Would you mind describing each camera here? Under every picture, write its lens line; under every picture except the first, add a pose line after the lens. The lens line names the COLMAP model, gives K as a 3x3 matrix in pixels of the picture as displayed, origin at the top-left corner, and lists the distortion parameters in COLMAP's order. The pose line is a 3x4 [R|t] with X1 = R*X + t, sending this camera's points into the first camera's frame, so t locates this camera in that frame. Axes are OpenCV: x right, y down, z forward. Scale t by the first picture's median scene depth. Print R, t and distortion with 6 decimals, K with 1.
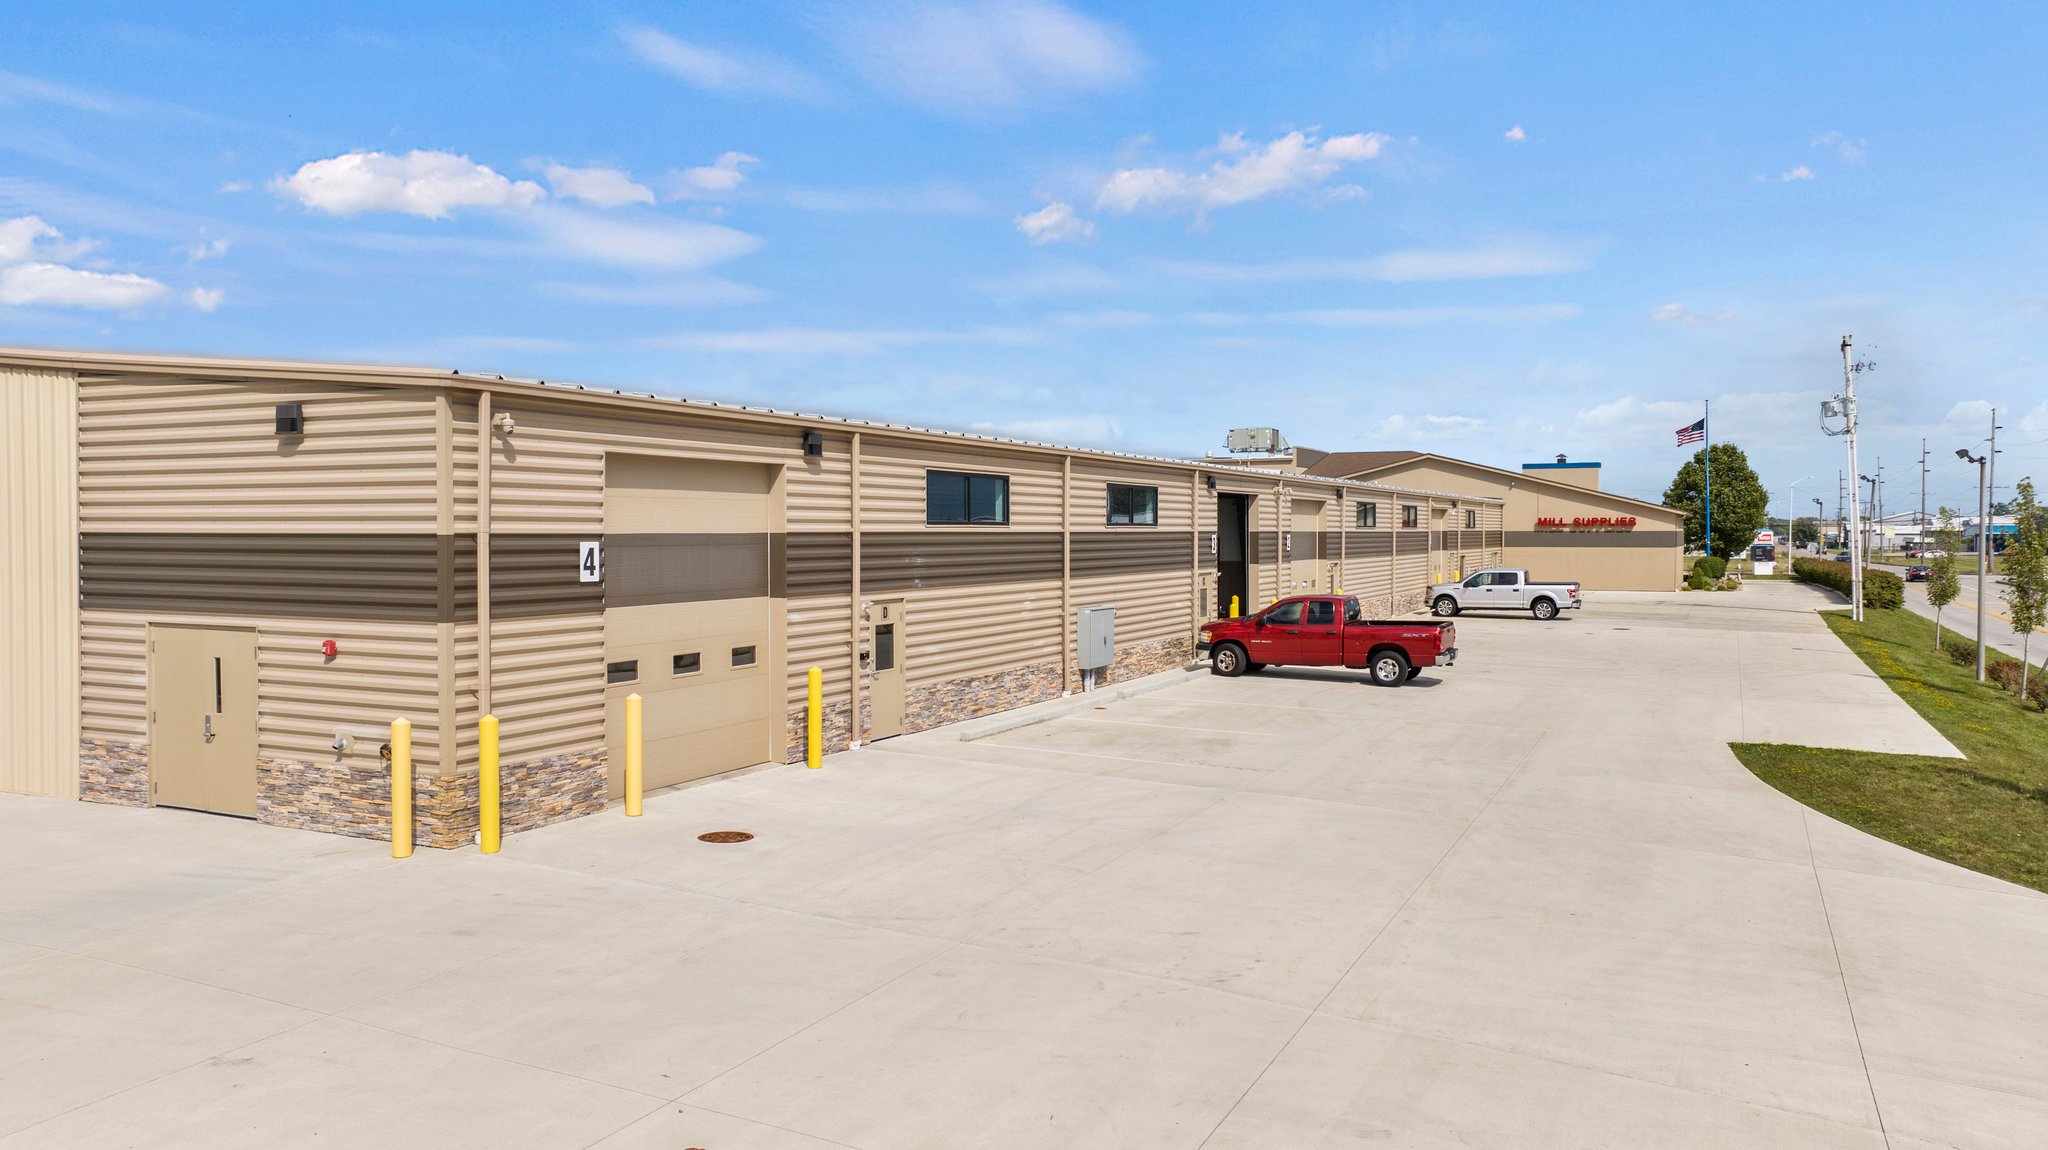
lens RADIAL K [[1440.3, 0, 1030.9], [0, 1440.3, 552.2], [0, 0, 1]] dist [-0.038364, -0.000655]
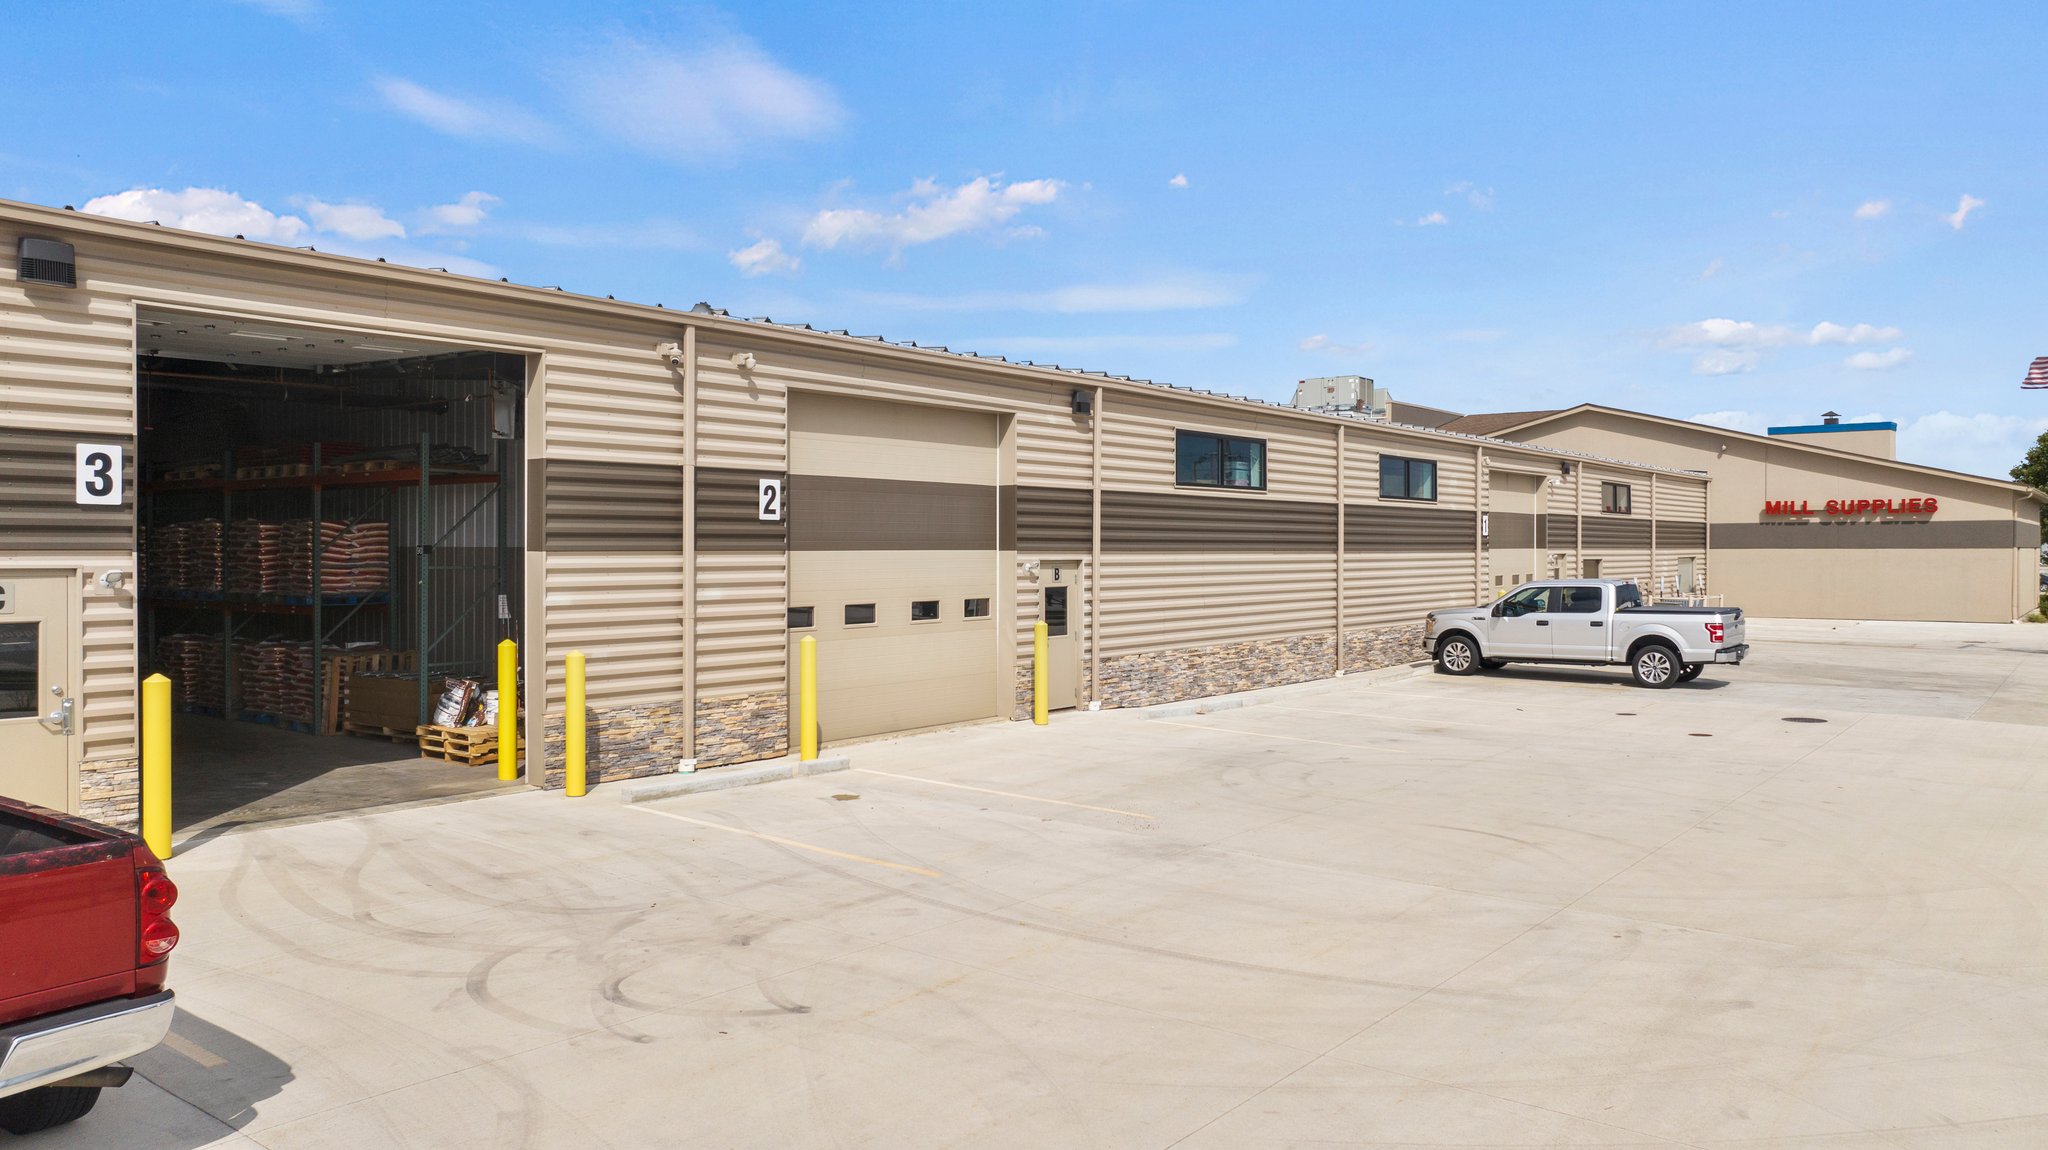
lens RADIAL K [[1277.7, 0, 1023.2], [0, 1277.7, 496.7], [0, 0, 1]] dist [0.002298, 0.000713]
pose [[0.961965, 0.060248, -0.266447, 0.127930], [-0.063788, 0.997953, -0.004643, -0.003646], [0.265621, 0.021462, 0.963839, 0.281518]]
